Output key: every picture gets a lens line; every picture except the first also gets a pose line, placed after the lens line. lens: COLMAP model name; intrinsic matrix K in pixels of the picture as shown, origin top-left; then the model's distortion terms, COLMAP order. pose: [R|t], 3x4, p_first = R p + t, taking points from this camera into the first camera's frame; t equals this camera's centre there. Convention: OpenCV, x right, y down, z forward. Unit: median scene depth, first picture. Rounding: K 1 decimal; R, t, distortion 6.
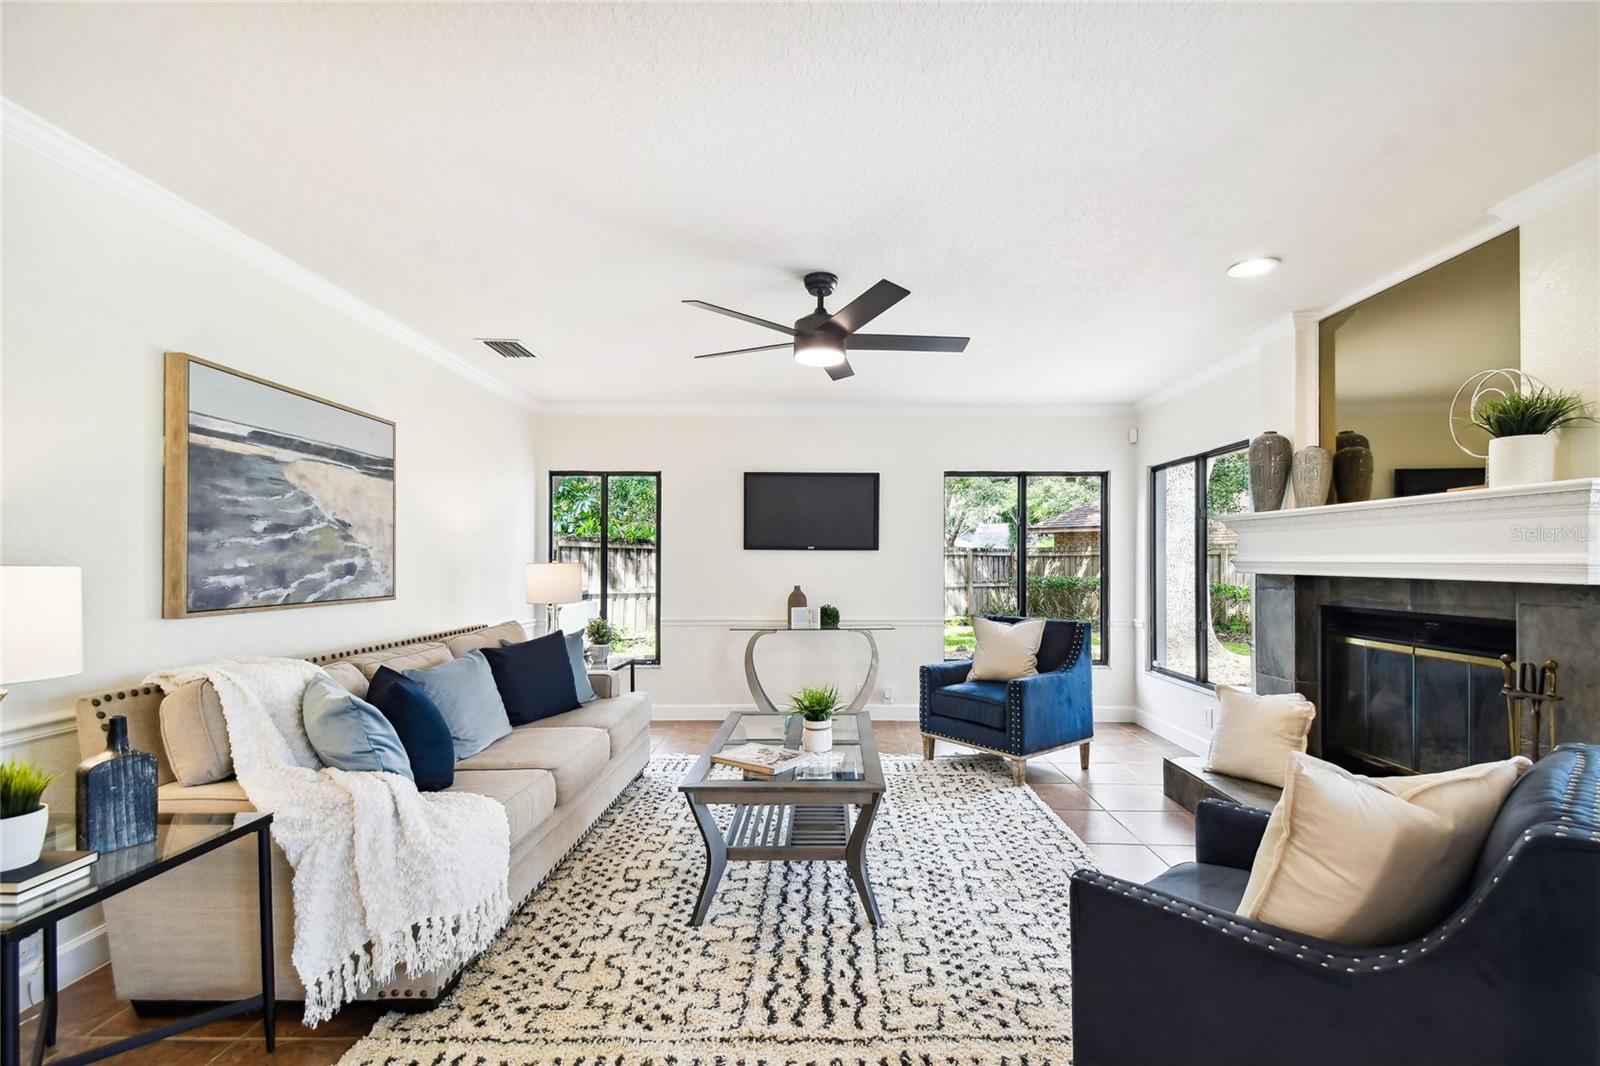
lens RADIAL K [[703.2, 0, 822.1], [0, 703.2, 556.9], [0, 0, 1]] dist [0.017318, -0.000134]
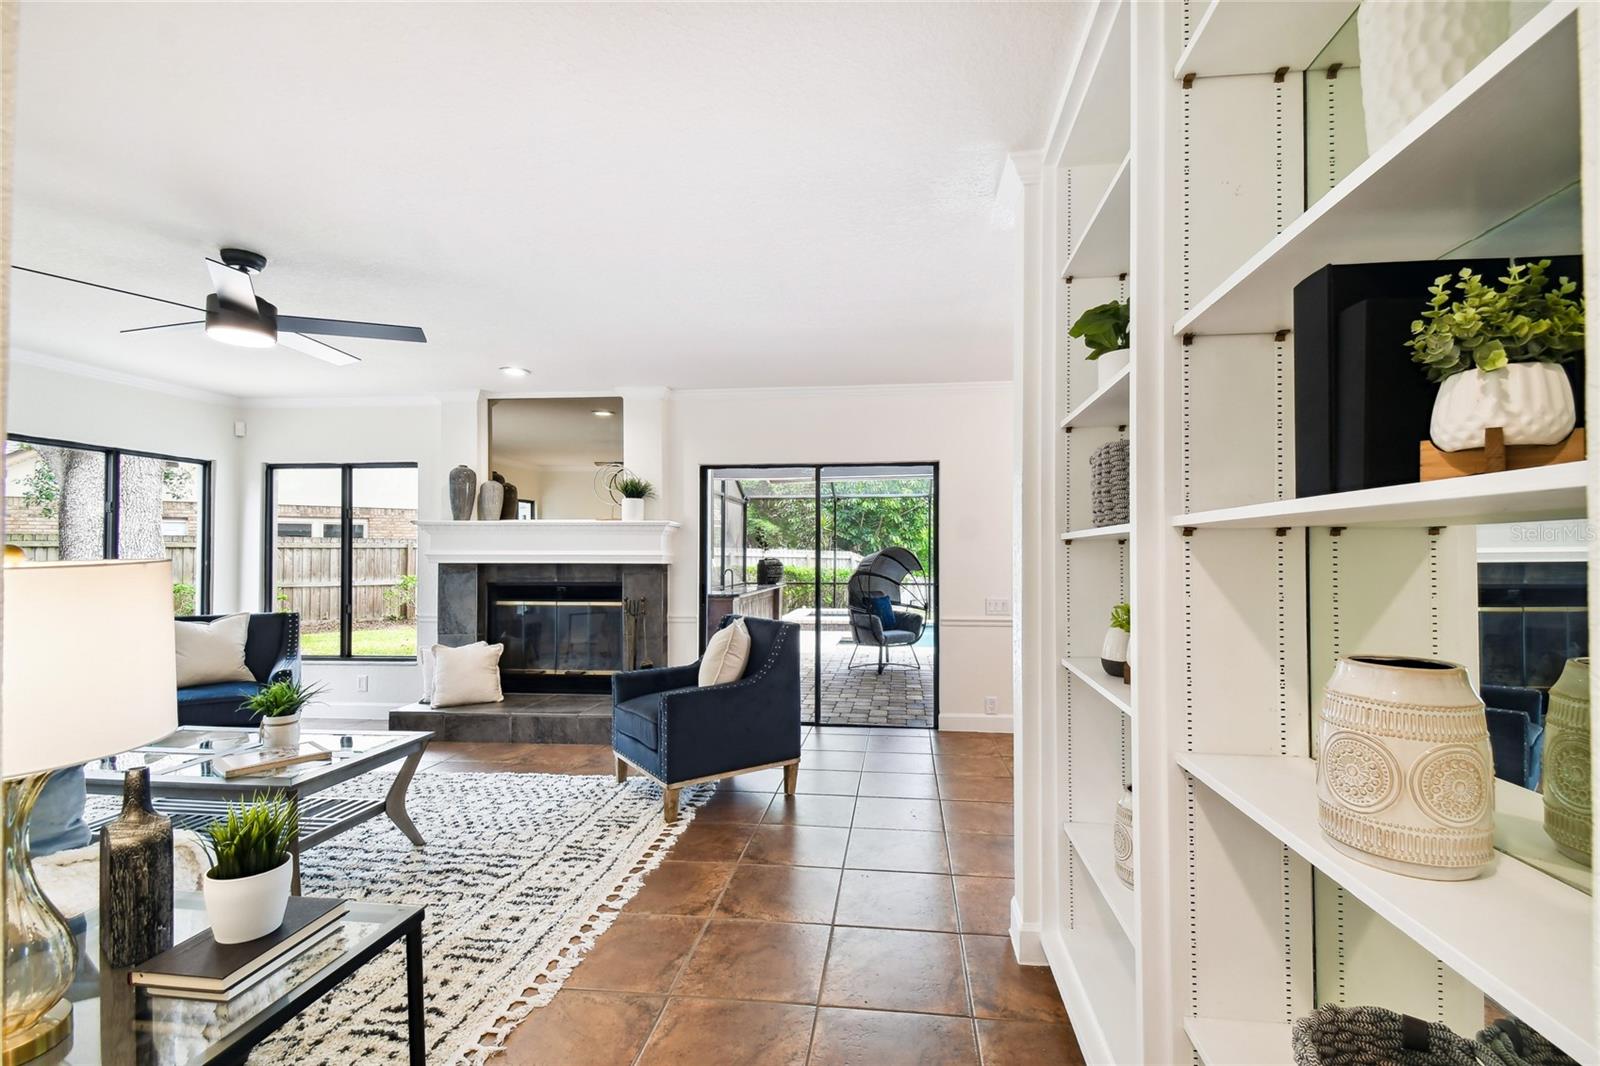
lens RADIAL K [[703.2, 0, 822.1], [0, 703.2, 556.9], [0, 0, 1]] dist [0.017318, -0.000134]
pose [[0.108873, -0.002916, 0.994051, -0.761118], [-0.005514, 0.999979, 0.003537, 0.002333], [-0.994040, -0.005866, 0.108855, 0.114321]]
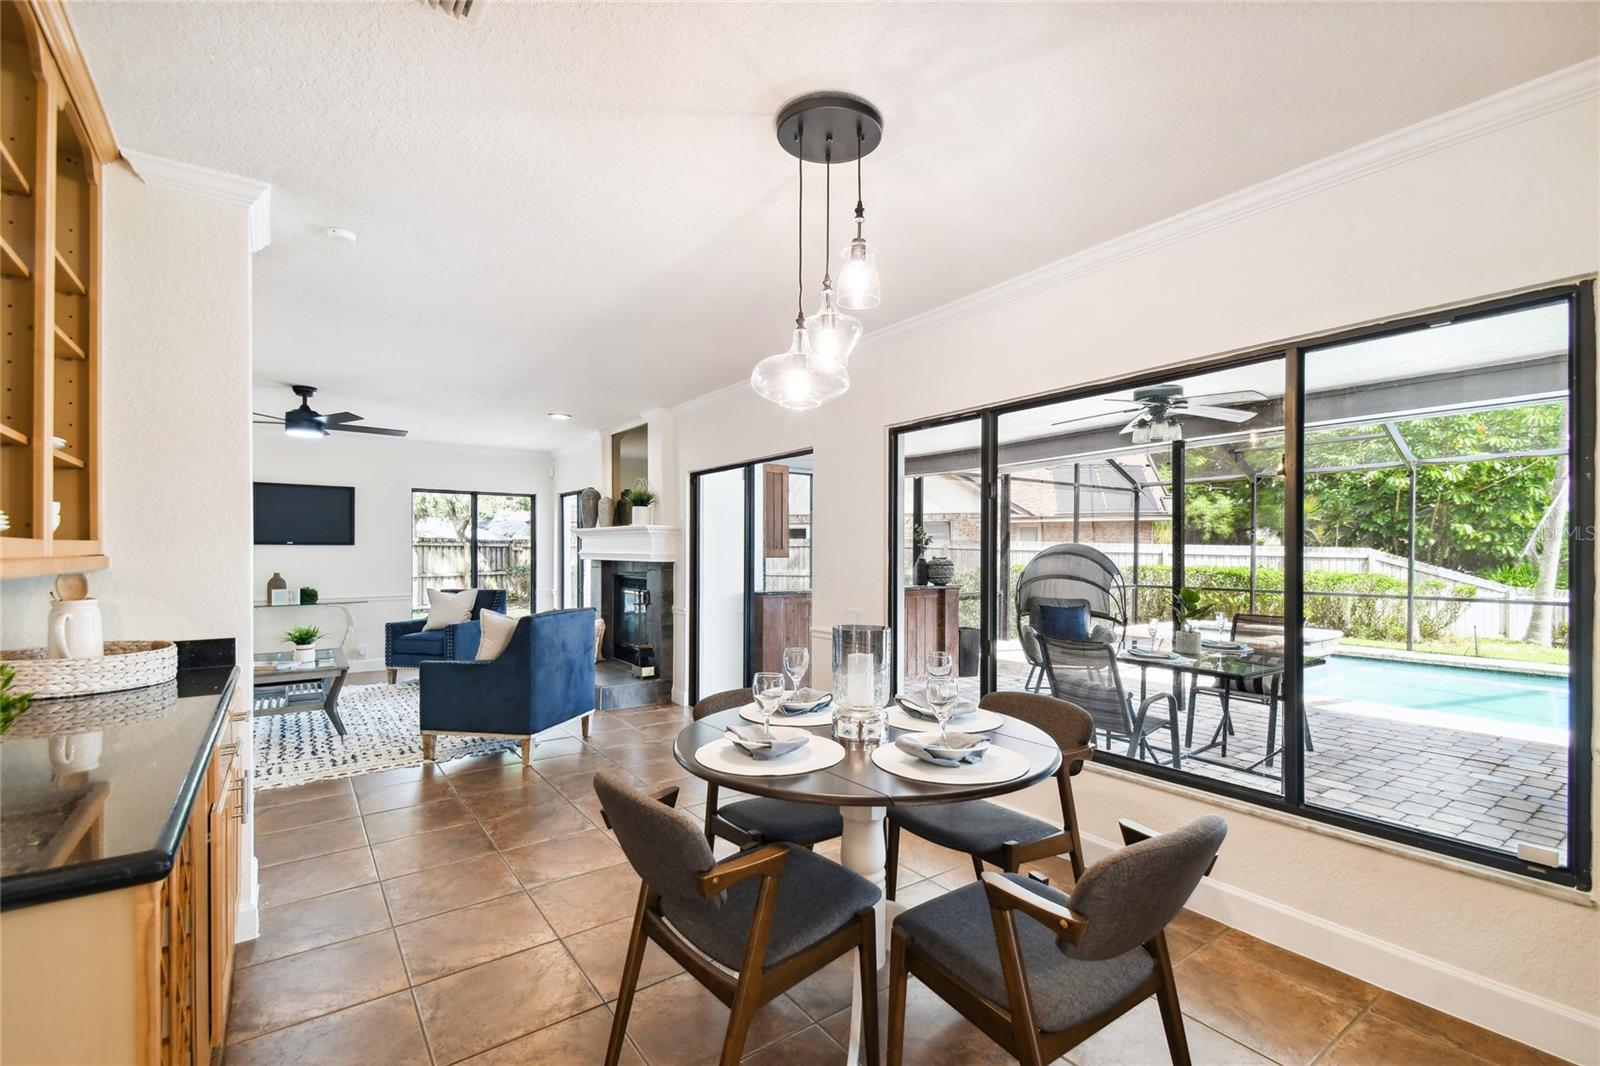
lens RADIAL K [[703.2, 0, 822.1], [0, 703.2, 556.9], [0, 0, 1]] dist [0.017318, -0.000134]
pose [[0.798716, -0.005616, 0.601682, -0.032692], [-0.003174, 0.999903, 0.013545, -0.012372], [-0.601700, -0.012729, 0.798621, -0.996867]]
